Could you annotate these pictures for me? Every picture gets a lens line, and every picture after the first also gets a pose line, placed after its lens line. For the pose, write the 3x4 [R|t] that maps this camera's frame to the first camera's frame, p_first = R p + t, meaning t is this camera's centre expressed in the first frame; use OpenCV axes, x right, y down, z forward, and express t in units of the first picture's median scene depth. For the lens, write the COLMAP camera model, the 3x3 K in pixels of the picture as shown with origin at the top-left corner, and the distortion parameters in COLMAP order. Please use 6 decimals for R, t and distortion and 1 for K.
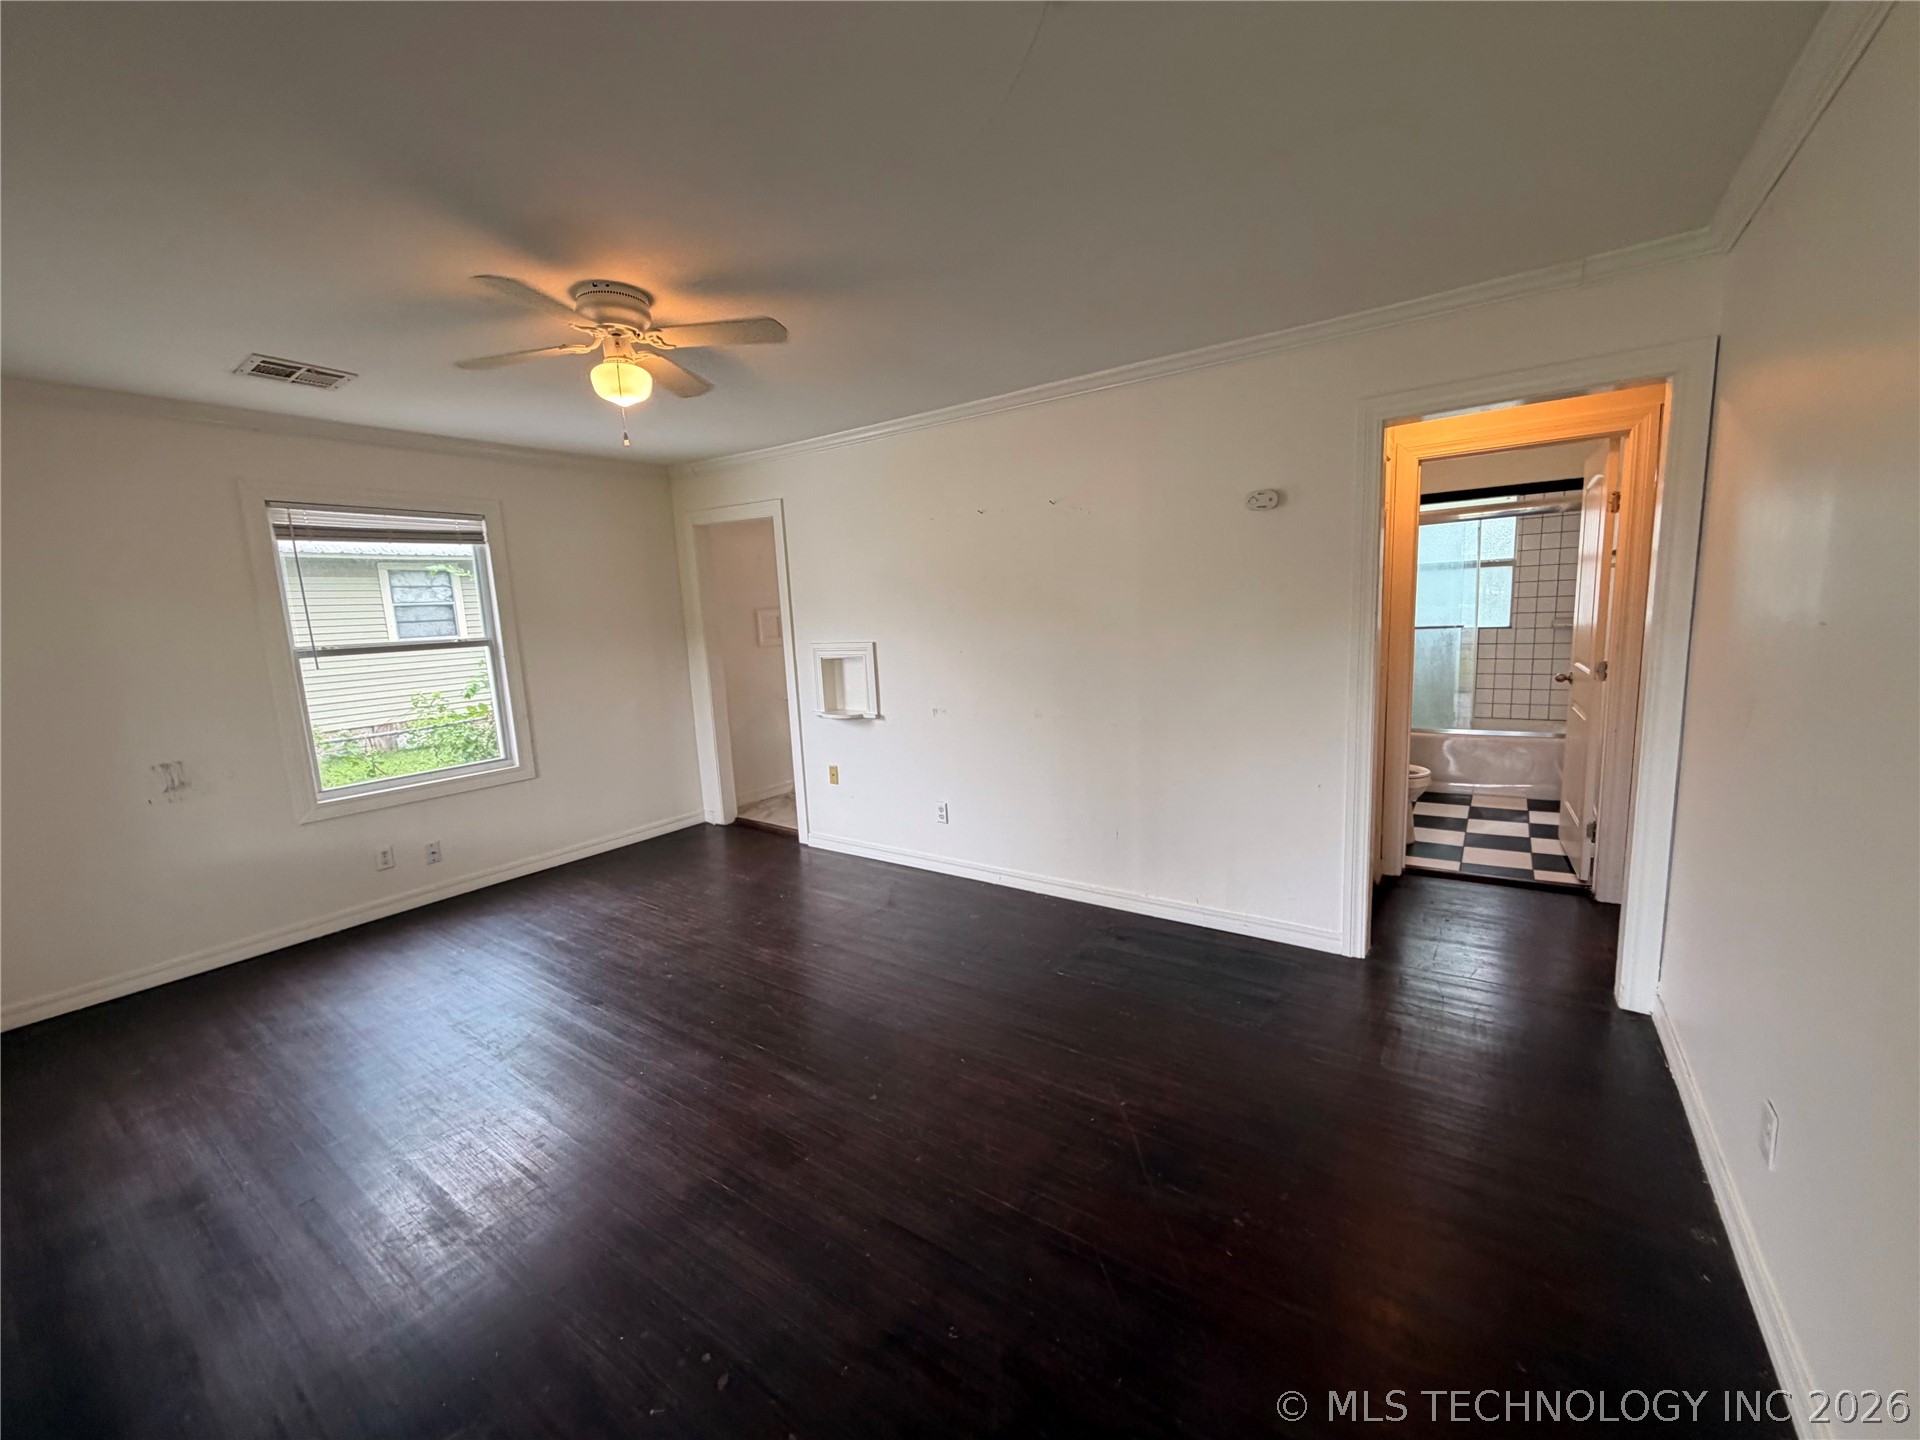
lens RADIAL K [[771.1, 0, 951.1], [0, 771.1, 717.7], [0, 0, 1]] dist [0.003922, -0.000692]
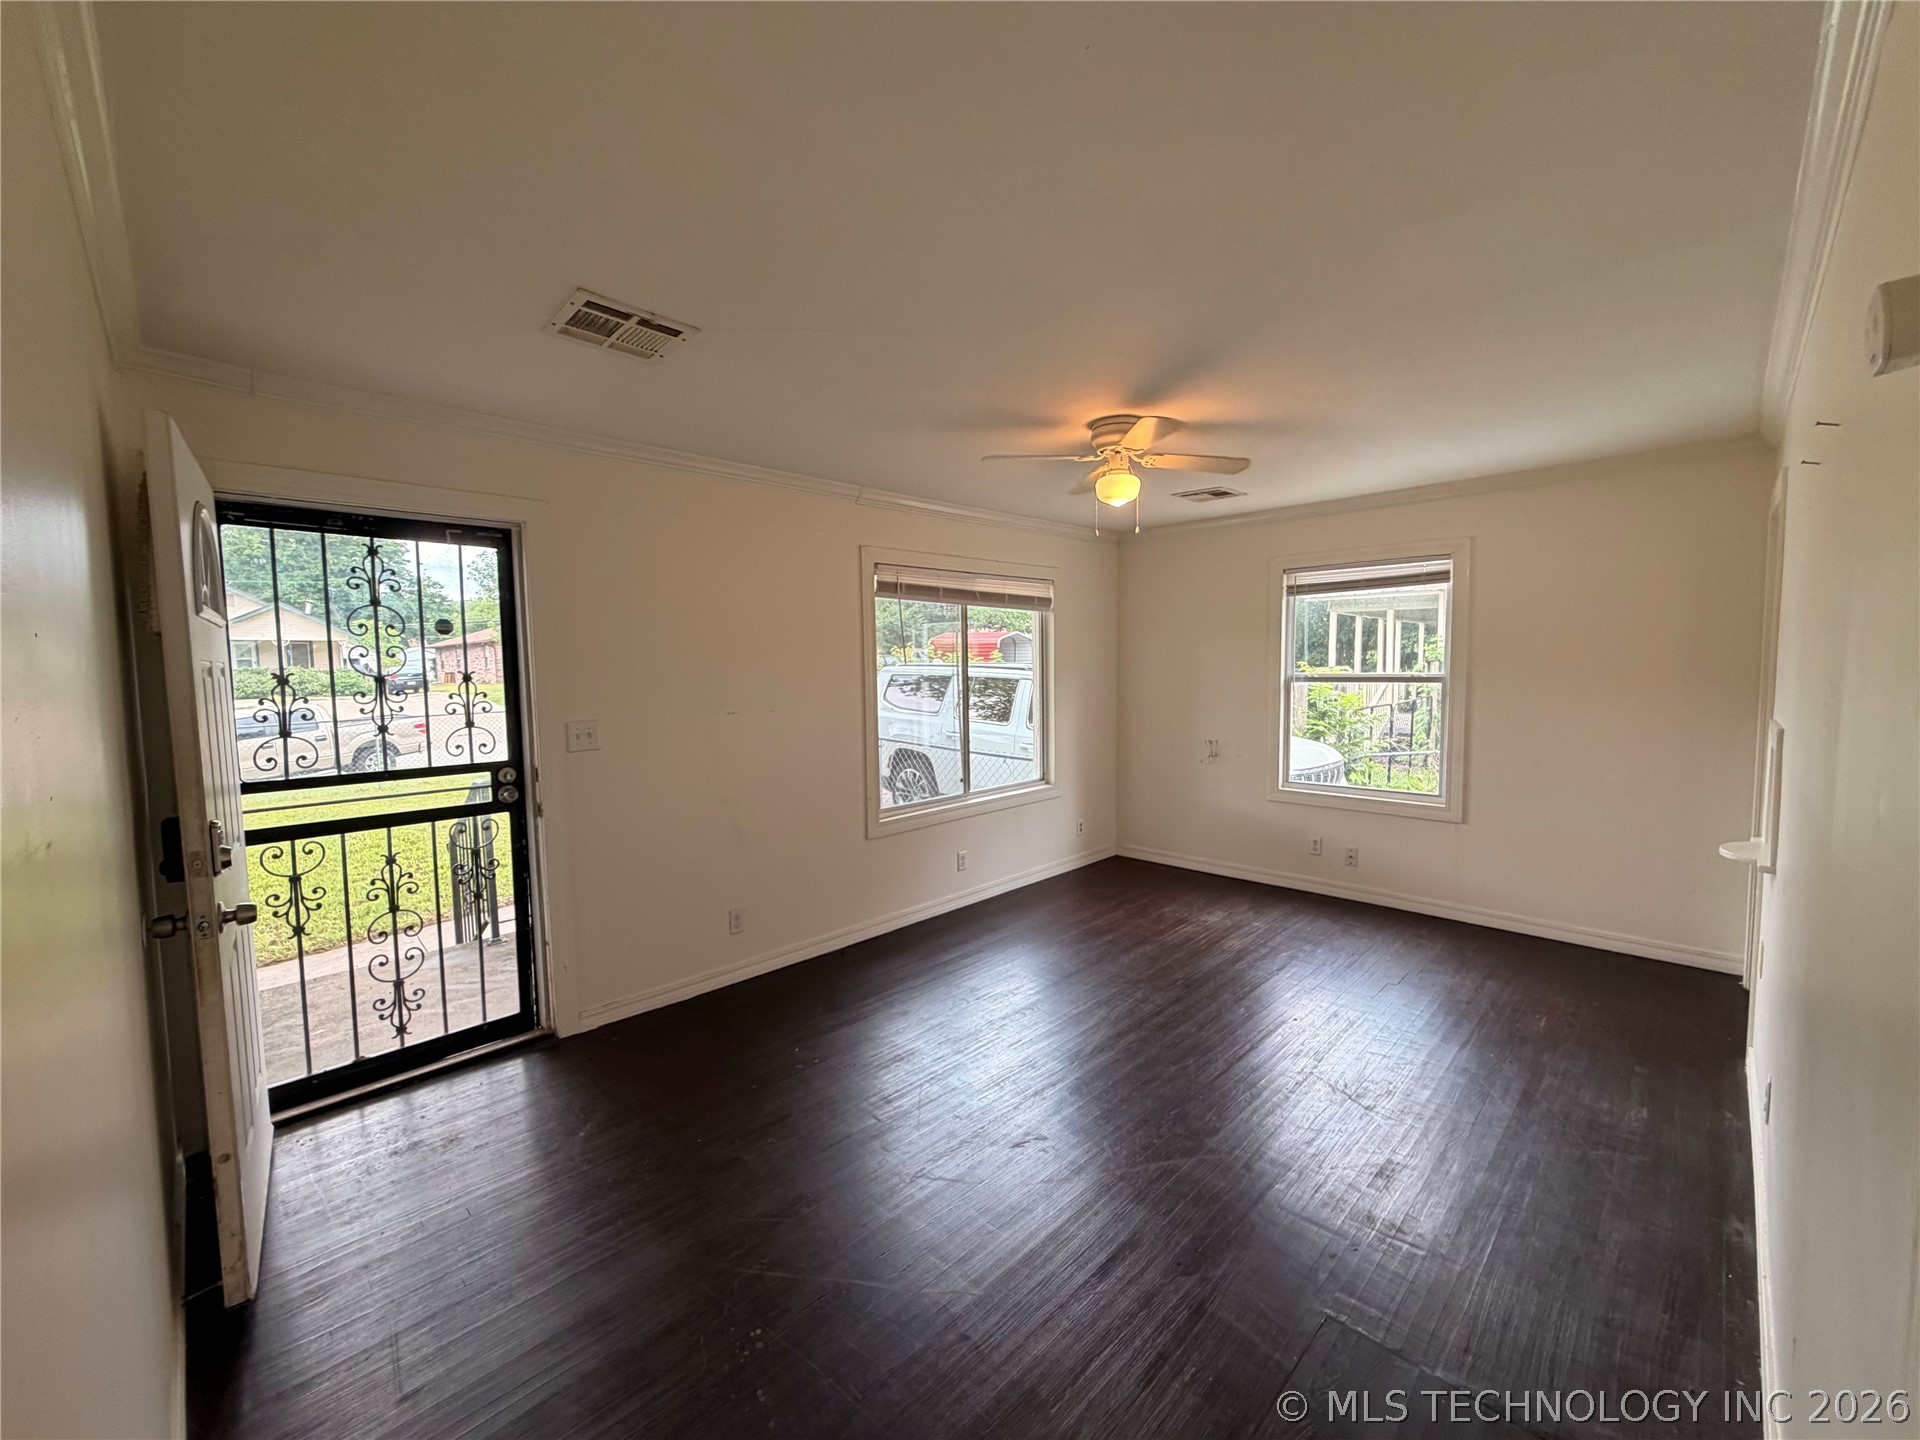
lens RADIAL K [[771.1, 0, 959.5], [0, 771.1, 717.9], [0, 0, 1]] dist [0.003922, -0.000692]
pose [[-0.176198, 0.118136, -0.977240, 0.832809], [-0.115267, 0.983466, 0.139672, -0.192023], [0.977583, 0.137254, -0.159668, 0.911867]]
